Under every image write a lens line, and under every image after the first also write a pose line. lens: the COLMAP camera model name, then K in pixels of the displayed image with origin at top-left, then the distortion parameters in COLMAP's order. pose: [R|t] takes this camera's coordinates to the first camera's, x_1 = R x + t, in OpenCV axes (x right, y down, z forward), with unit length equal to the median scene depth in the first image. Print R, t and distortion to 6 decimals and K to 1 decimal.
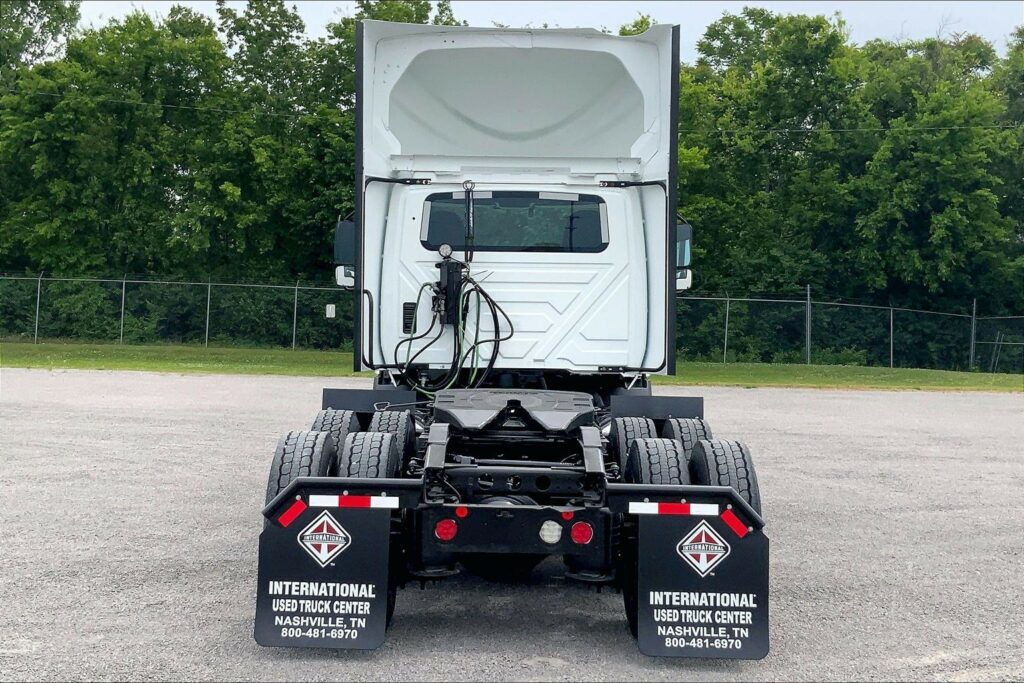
lens RADIAL K [[1351.1, 0, 523.7], [0, 1351.1, 342.0], [0, 0, 1]] dist [0.086958, 0.001769]
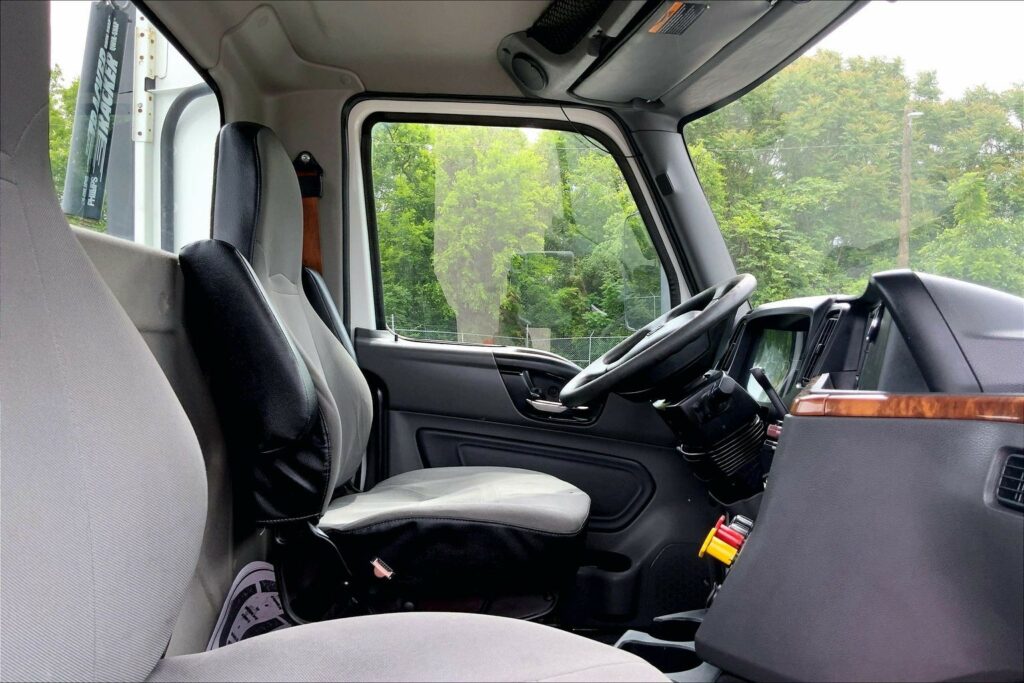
lens RADIAL K [[826.6, 0, 517.4], [0, 826.6, 356.9], [0, 0, 1]] dist [-0.000524, -0.002916]
pose [[0.953824, -0.030557, 0.298807, 0.586827], [0.027656, 0.999520, 0.013931, -0.075126], [-0.299090, -0.005024, 0.954212, 1.762254]]
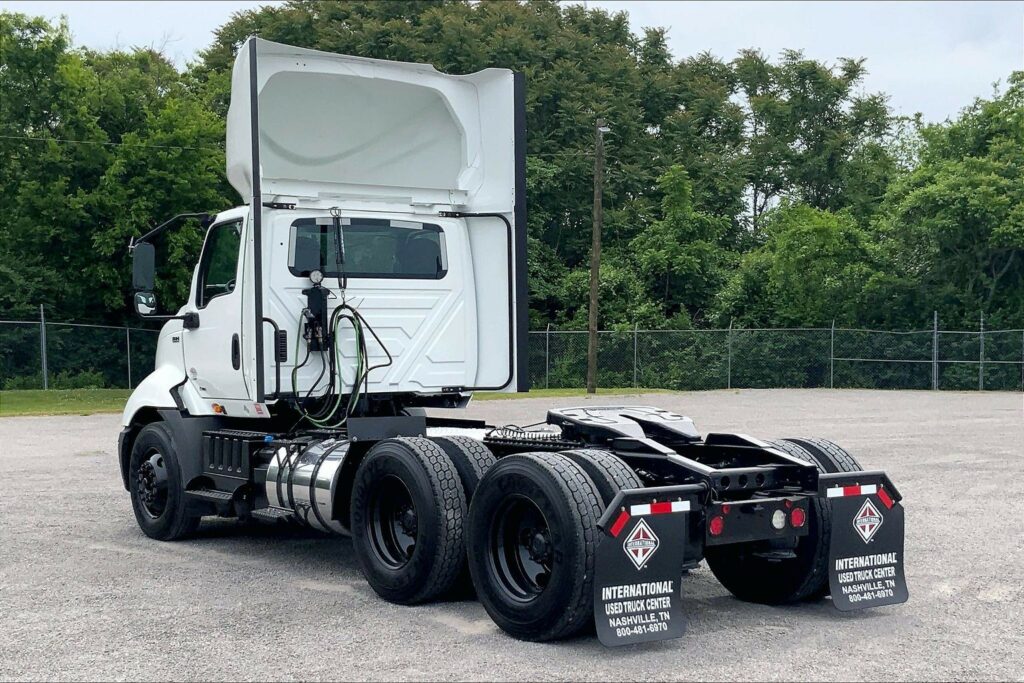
lens RADIAL K [[1404.5, 0, 513.1], [0, 1404.5, 377.8], [0, 0, 1]] dist [0.086078, 0.052139]
pose [[0.816542, -0.039425, 0.575939, -0.528858], [0.033004, 0.999222, 0.021607, -0.011170], [-0.576342, 0.001365, 0.817207, 0.072537]]
